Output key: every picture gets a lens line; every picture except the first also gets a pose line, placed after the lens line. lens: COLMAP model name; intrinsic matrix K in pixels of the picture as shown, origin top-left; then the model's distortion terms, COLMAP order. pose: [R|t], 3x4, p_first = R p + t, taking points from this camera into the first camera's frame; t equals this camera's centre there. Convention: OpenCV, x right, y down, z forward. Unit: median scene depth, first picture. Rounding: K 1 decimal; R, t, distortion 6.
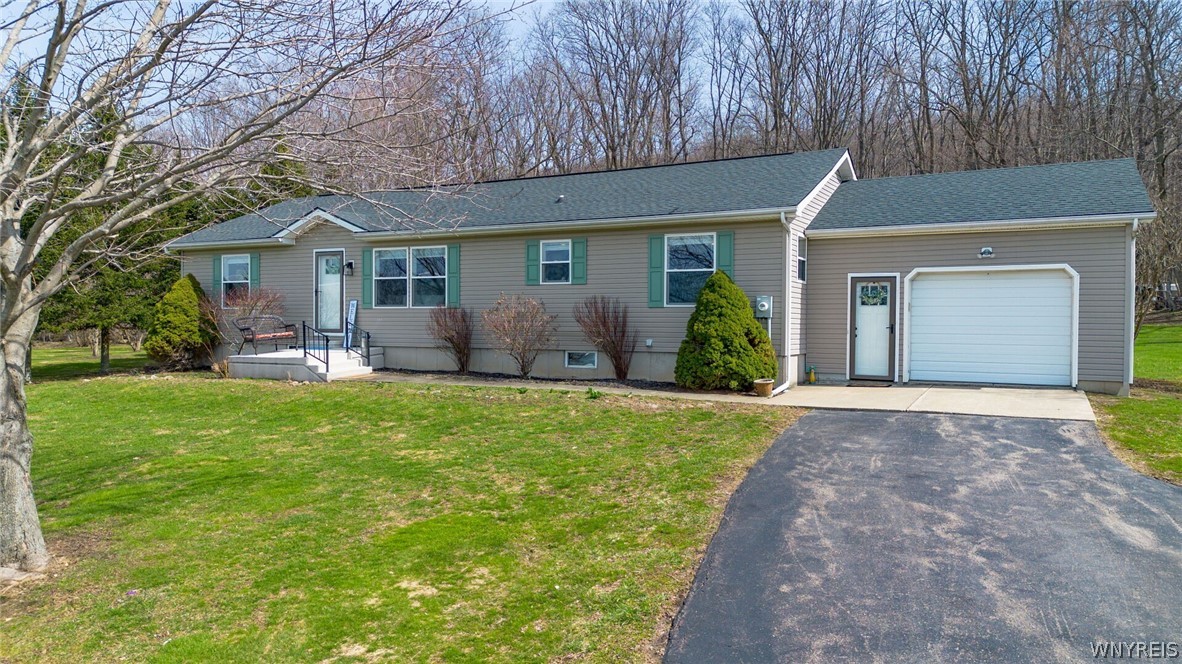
lens RADIAL K [[838.2, 0, 588.4], [0, 838.2, 328.8], [0, 0, 1]] dist [0.066951, -0.068831]
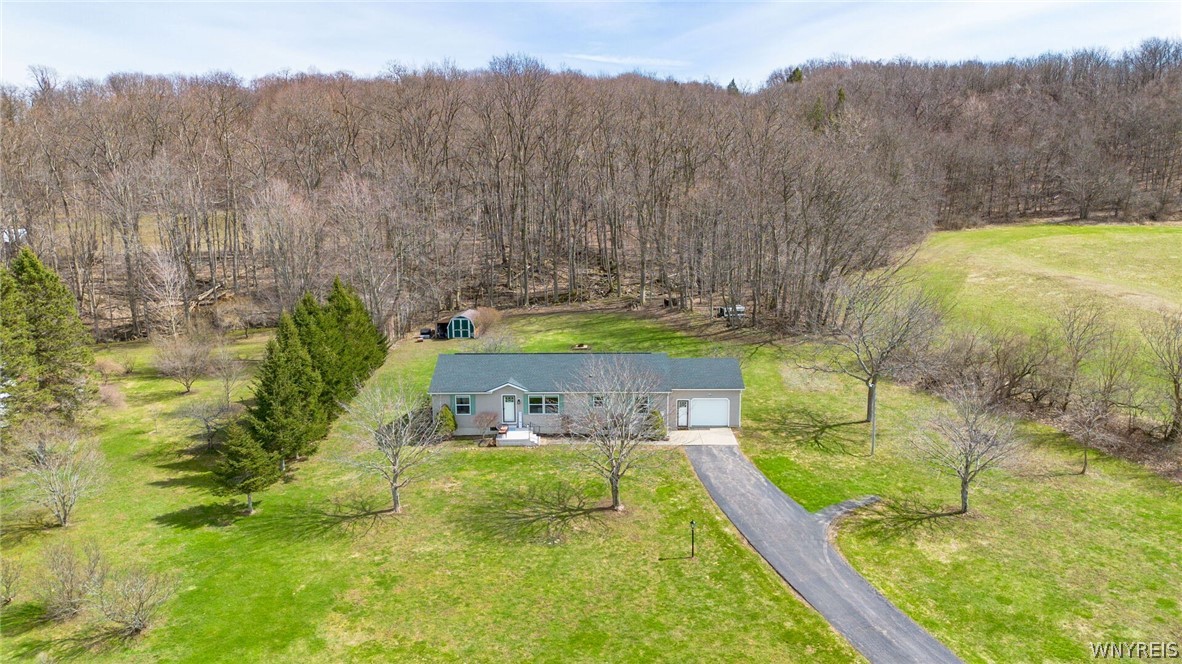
lens RADIAL K [[838.2, 0, 594.5], [0, 838.2, 326.2], [0, 0, 1]] dist [0.066951, -0.068831]
pose [[0.894601, -0.084040, 0.438892, -1.437338], [0.013651, 0.986838, 0.161137, -0.877667], [-0.446657, -0.138162, 0.883973, -1.838028]]
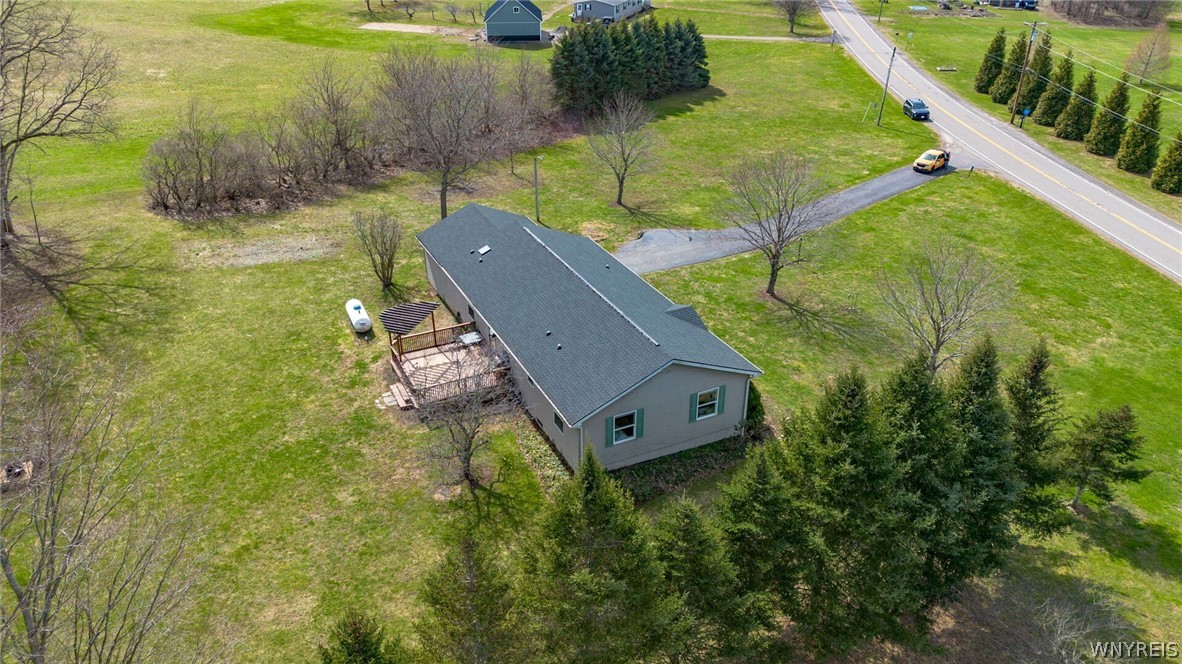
lens RADIAL K [[838.2, 0, 587.6], [0, 838.2, 329.4], [0, 0, 1]] dist [0.066951, -0.068831]
pose [[-0.801931, -0.278160, 0.528709, -1.302983], [0.005961, 0.881222, 0.472664, -1.150595], [-0.597386, 0.382196, -0.705022, 2.931723]]
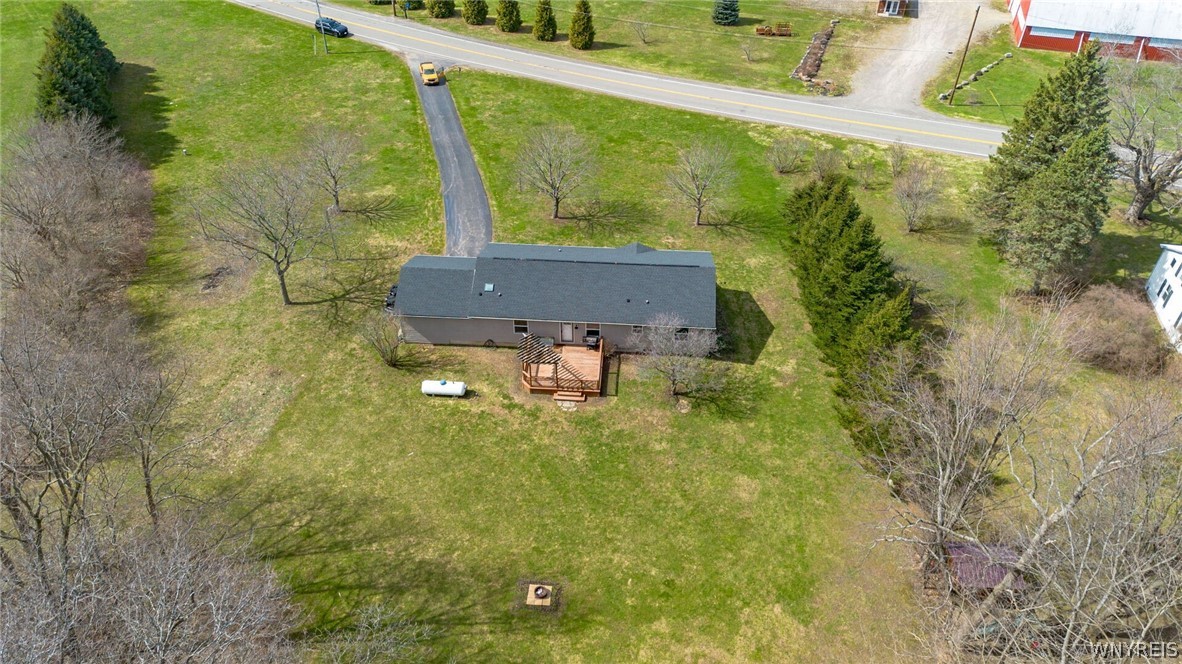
lens RADIAL K [[838.2, 0, 595.5], [0, 838.2, 331.0], [0, 0, 1]] dist [0.066951, -0.068831]
pose [[-0.914614, 0.261395, -0.308469, 1.108082], [-0.000114, 0.762752, 0.646692, -2.203784], [0.404327, 0.591509, -0.697594, 3.842603]]
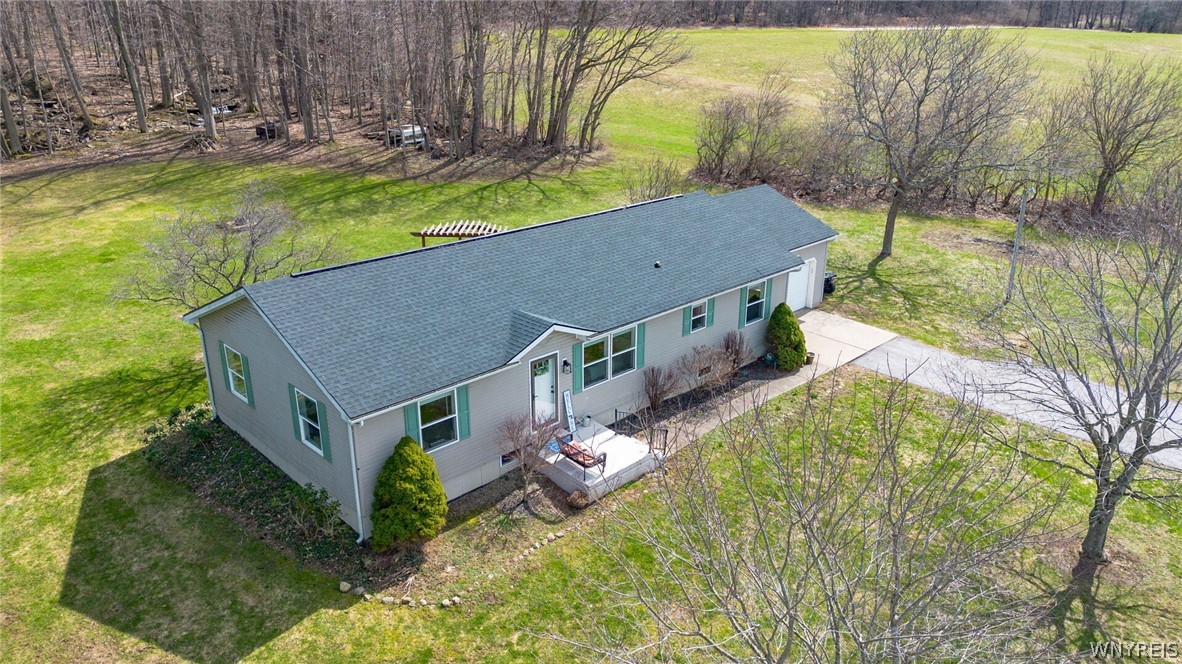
lens RADIAL K [[838.2, 0, 592.1], [0, 838.2, 338.3], [0, 0, 1]] dist [0.066951, -0.068831]
pose [[0.311290, -0.339095, 0.887757, -1.343155], [0.004096, 0.934642, 0.355567, -0.539231], [-0.950306, -0.107049, 0.292334, 0.712743]]
